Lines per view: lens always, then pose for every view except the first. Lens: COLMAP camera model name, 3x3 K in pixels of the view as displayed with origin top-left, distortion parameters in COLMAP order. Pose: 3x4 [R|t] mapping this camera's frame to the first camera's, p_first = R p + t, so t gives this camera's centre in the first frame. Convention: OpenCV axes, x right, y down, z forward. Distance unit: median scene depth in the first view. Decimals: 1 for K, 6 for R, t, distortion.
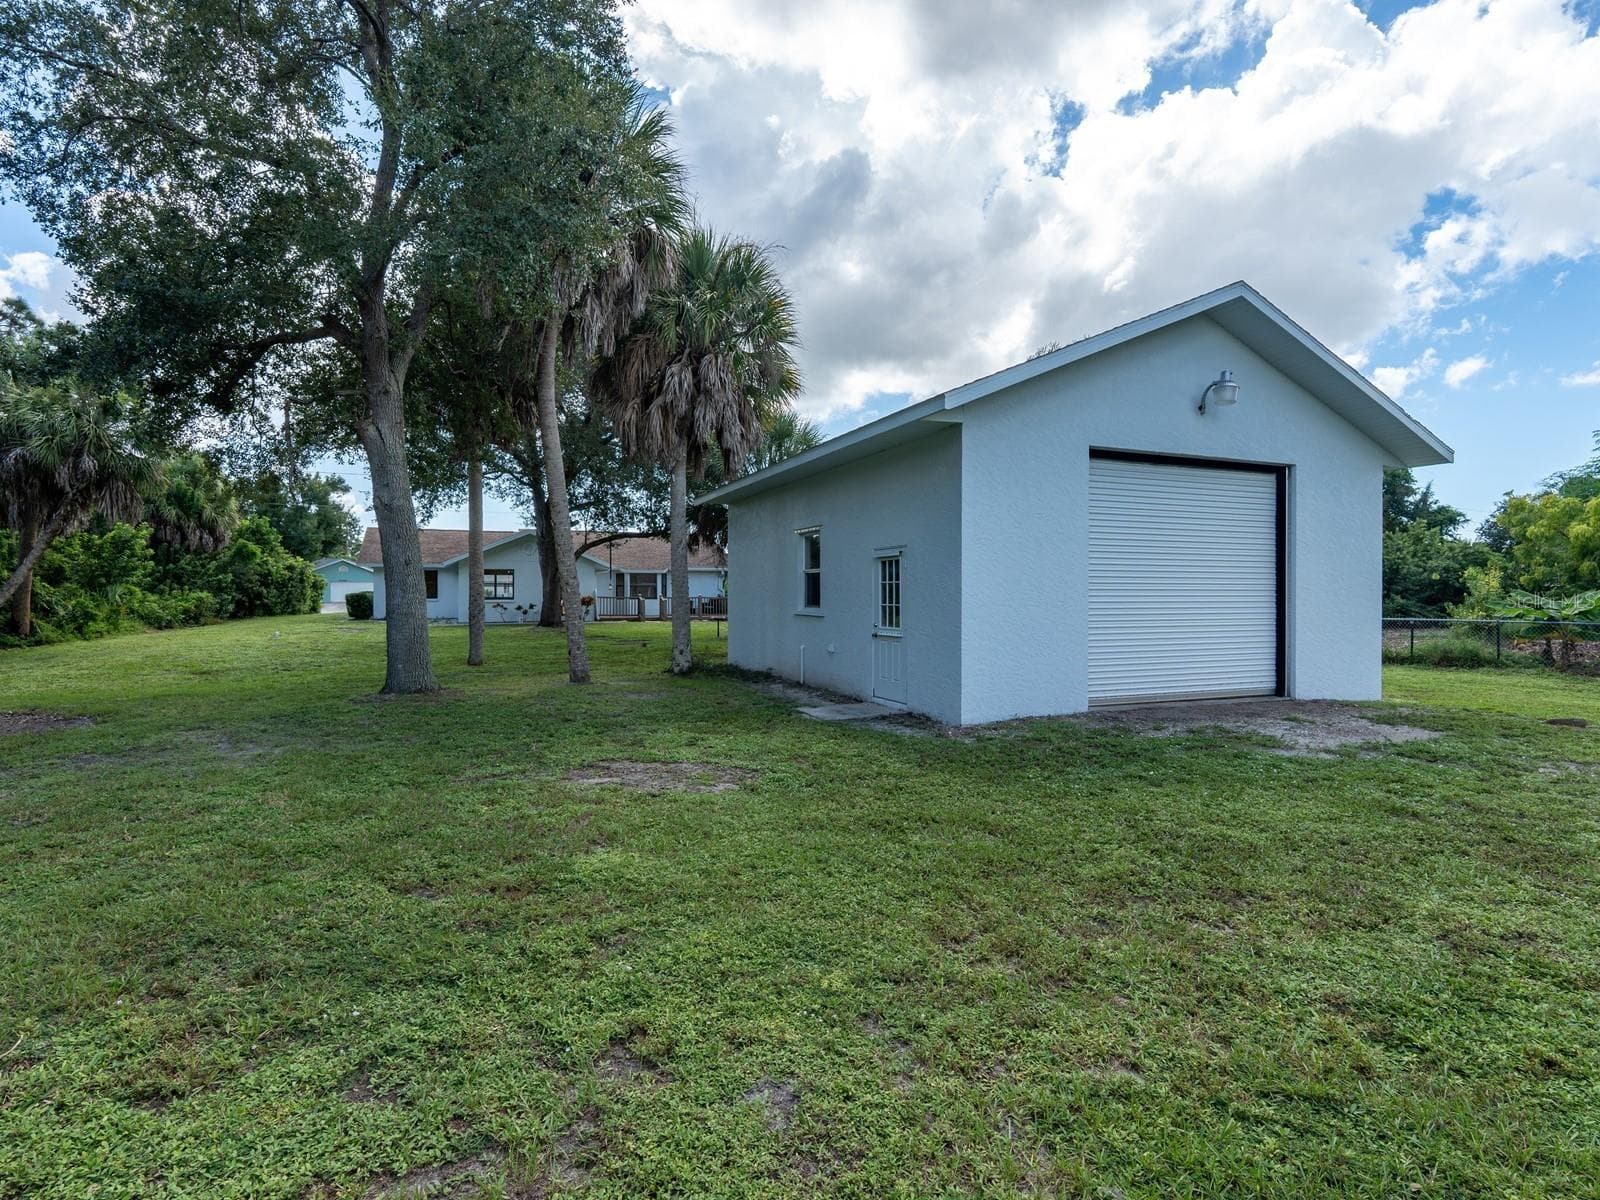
lens RADIAL K [[809.0, 0, 787.6], [0, 809.0, 592.3], [0, 0, 1]] dist [-0.003084, -0.001232]
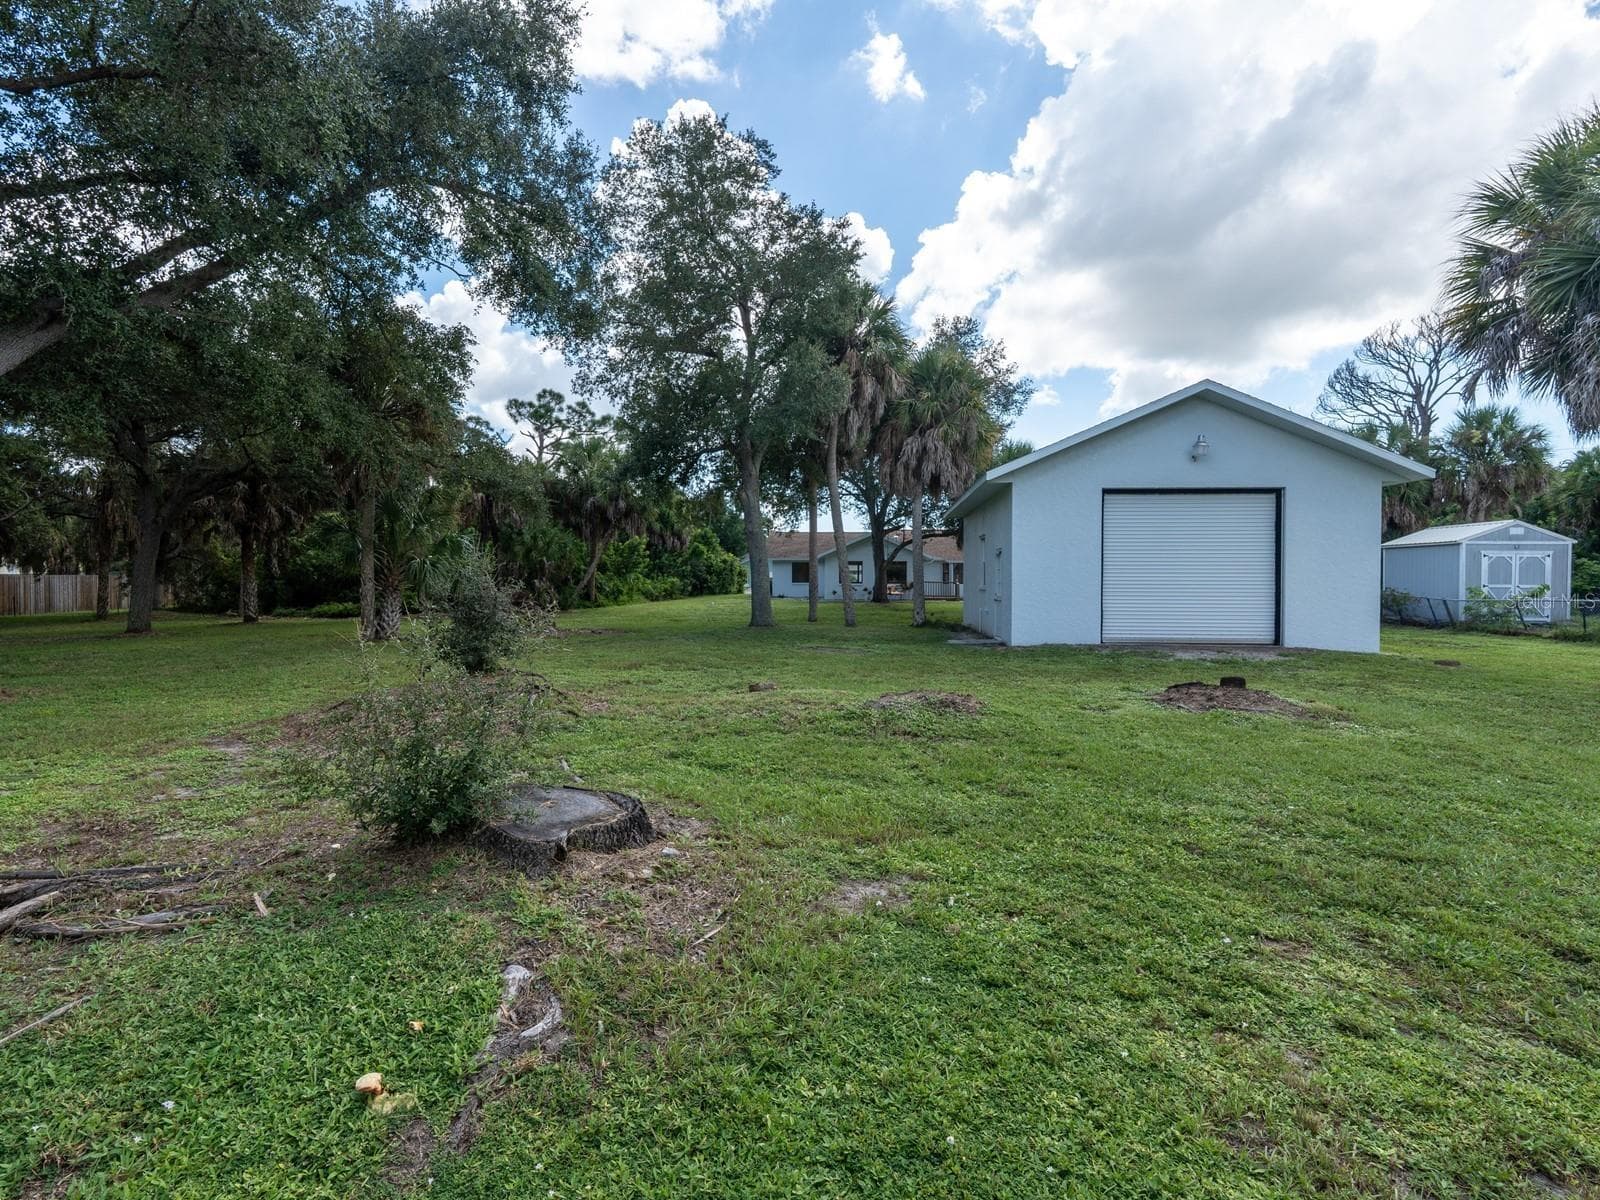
lens RADIAL K [[1169.8, 0, 800.0], [0, 1169.8, 600.0], [0, 0, 1]] dist [0.004344, 0.001813]
pose [[0.869522, 0.007265, -0.493841, 0.623082], [-0.001626, 0.999929, 0.011847, 0.015875], [0.493892, -0.009498, 0.869472, -0.873623]]
